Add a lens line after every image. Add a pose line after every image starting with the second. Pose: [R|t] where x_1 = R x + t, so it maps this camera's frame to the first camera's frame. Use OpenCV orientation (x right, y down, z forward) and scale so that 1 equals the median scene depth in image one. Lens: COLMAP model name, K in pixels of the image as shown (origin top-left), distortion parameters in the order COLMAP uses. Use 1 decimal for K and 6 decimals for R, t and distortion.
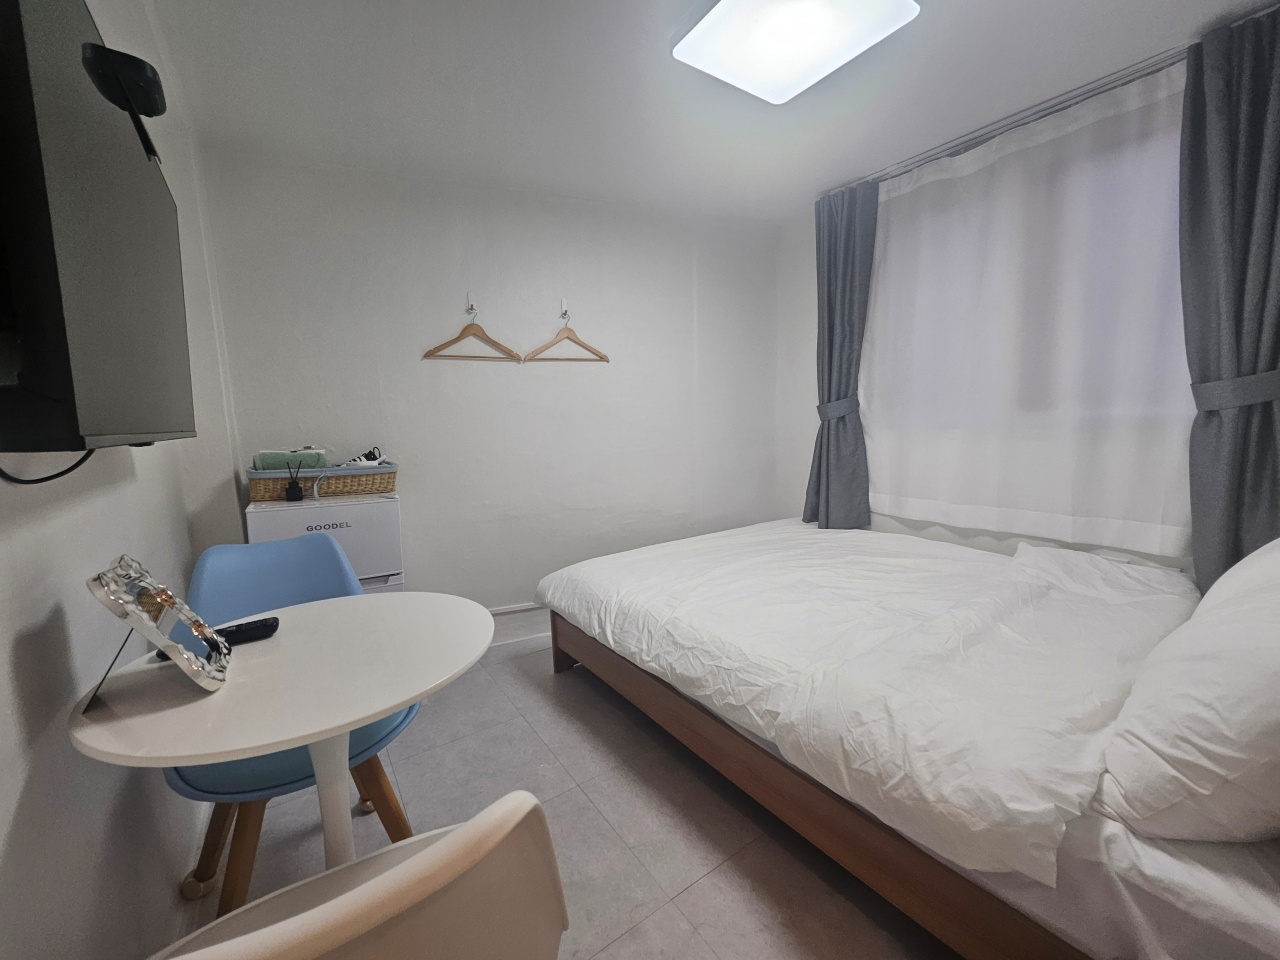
lens RADIAL K [[502.1, 0, 638.5], [0, 502.1, 476.6], [0, 0, 1]] dist [-0.001303, -0.000110]
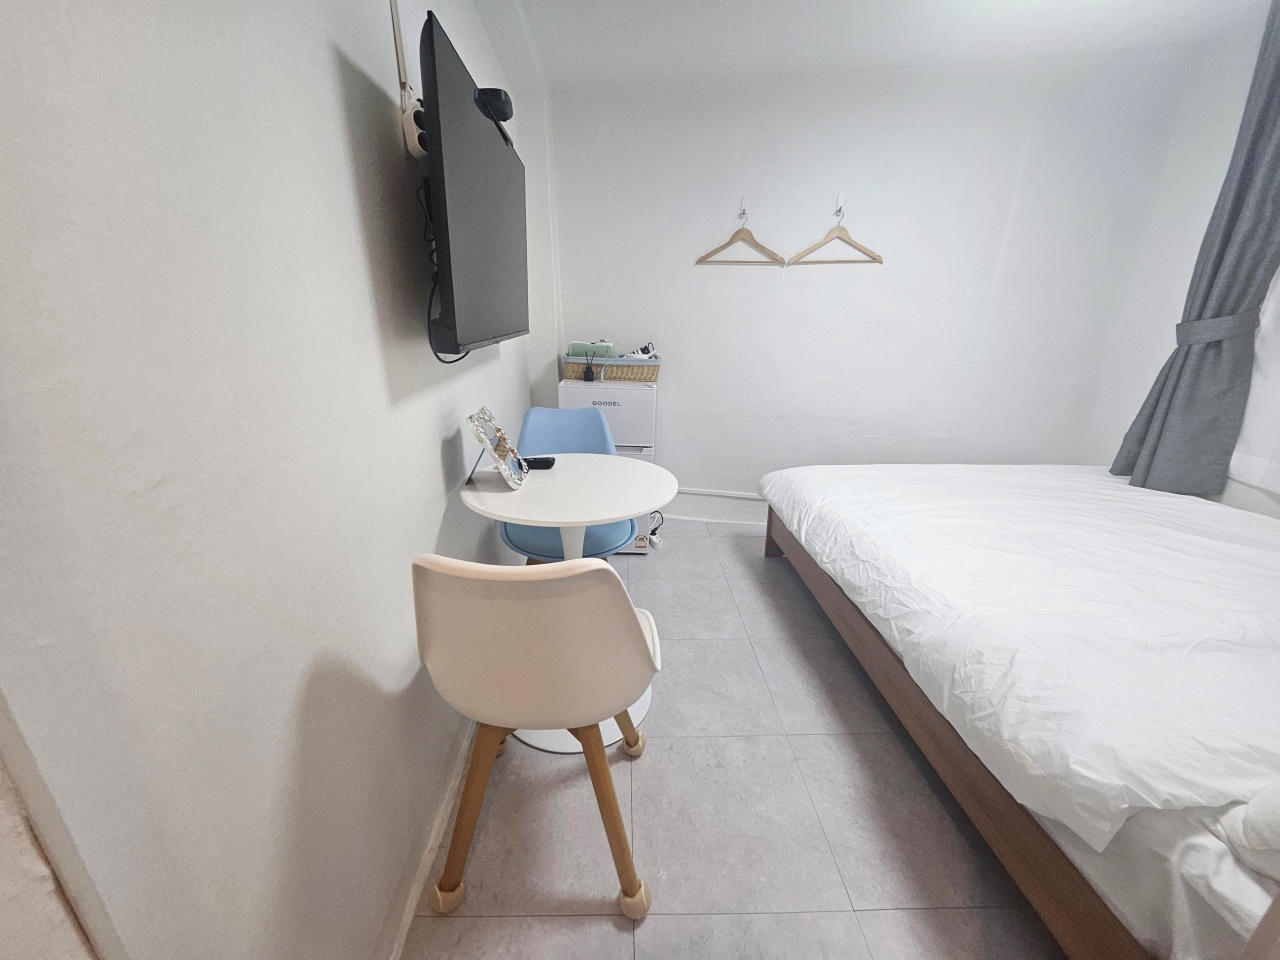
lens RADIAL K [[497.9, 0, 641.4], [0, 497.9, 475.3], [0, 0, 1]] dist [0.000065, 0.005238]
pose [[0.845371, 0.201851, -0.494574, 0.162421], [-0.096910, 0.968447, 0.229605, -0.029531], [0.525315, -0.146173, 0.838259, -0.100169]]
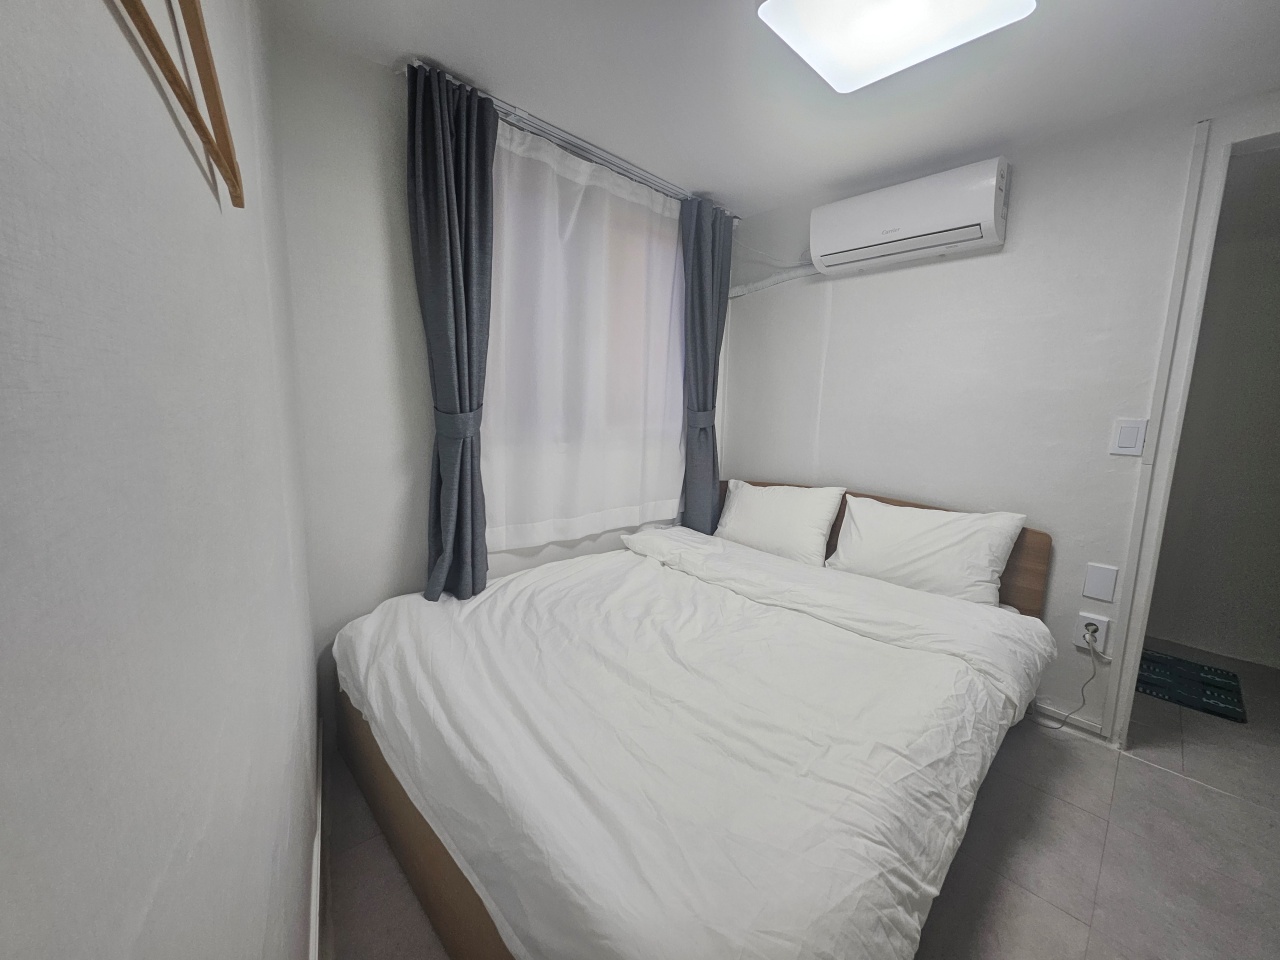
lens RADIAL K [[497.9, 0, 641.4], [0, 497.9, 475.3], [0, 0, 1]] dist [0.000065, 0.005238]
pose [[-0.142778, -0.113265, 0.983253, -0.466794], [0.089760, 0.987855, 0.126829, -0.187310], [-0.985676, 0.106365, -0.130877, 1.311505]]
